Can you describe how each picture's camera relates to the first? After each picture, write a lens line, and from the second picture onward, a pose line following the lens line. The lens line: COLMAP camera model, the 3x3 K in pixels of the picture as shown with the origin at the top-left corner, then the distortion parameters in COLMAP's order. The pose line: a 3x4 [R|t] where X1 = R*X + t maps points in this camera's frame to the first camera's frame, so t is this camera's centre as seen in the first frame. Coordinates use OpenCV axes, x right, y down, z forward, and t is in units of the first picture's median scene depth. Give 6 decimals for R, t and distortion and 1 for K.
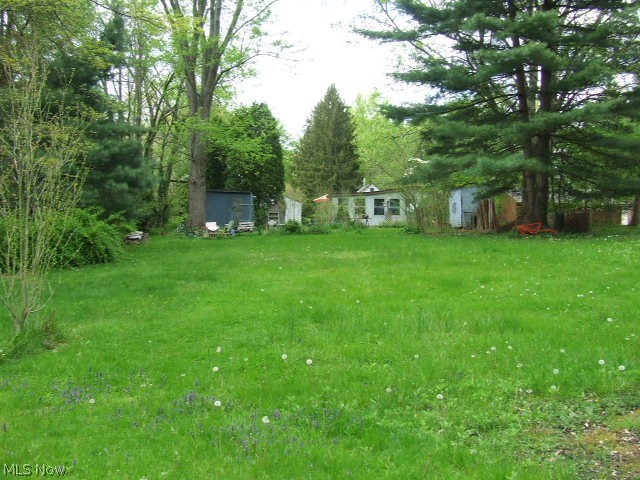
lens RADIAL K [[700.4, 0, 320.0], [0, 700.4, 231.5], [0, 0, 1]] dist [-0.095986, 0.126830]
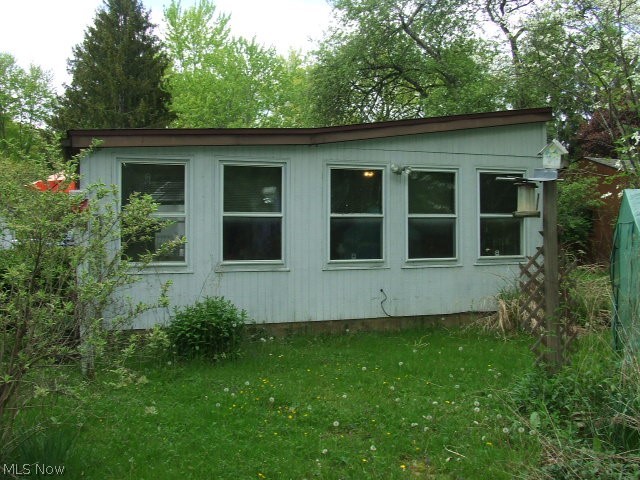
lens RADIAL K [[700.4, 0, 320.0], [0, 700.4, 231.5], [0, 0, 1]] dist [-0.095986, 0.126830]
pose [[0.960351, -0.008089, 0.278678, 0.024600], [0.009071, 0.999956, -0.002233, -0.030423], [-0.278647, 0.004672, 0.960382, 0.826893]]
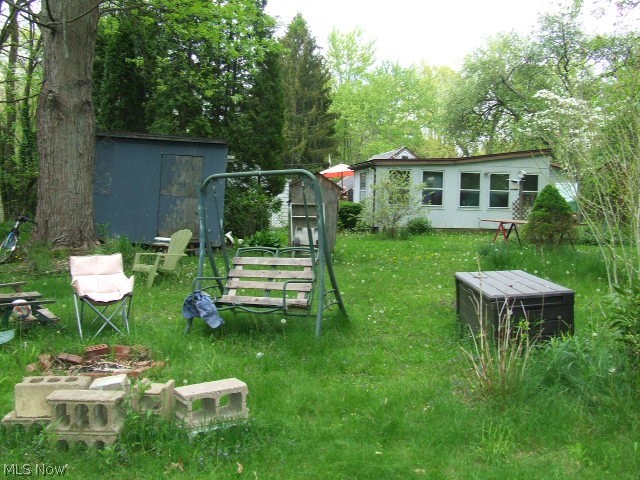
lens RADIAL K [[700.4, 0, 320.0], [0, 700.4, 231.5], [0, 0, 1]] dist [-0.095986, 0.126830]
pose [[0.992857, 0.011507, 0.118758, -0.077019], [-0.014948, 0.999493, 0.028128, -0.018060], [-0.118374, -0.029702, 0.992525, 0.527293]]
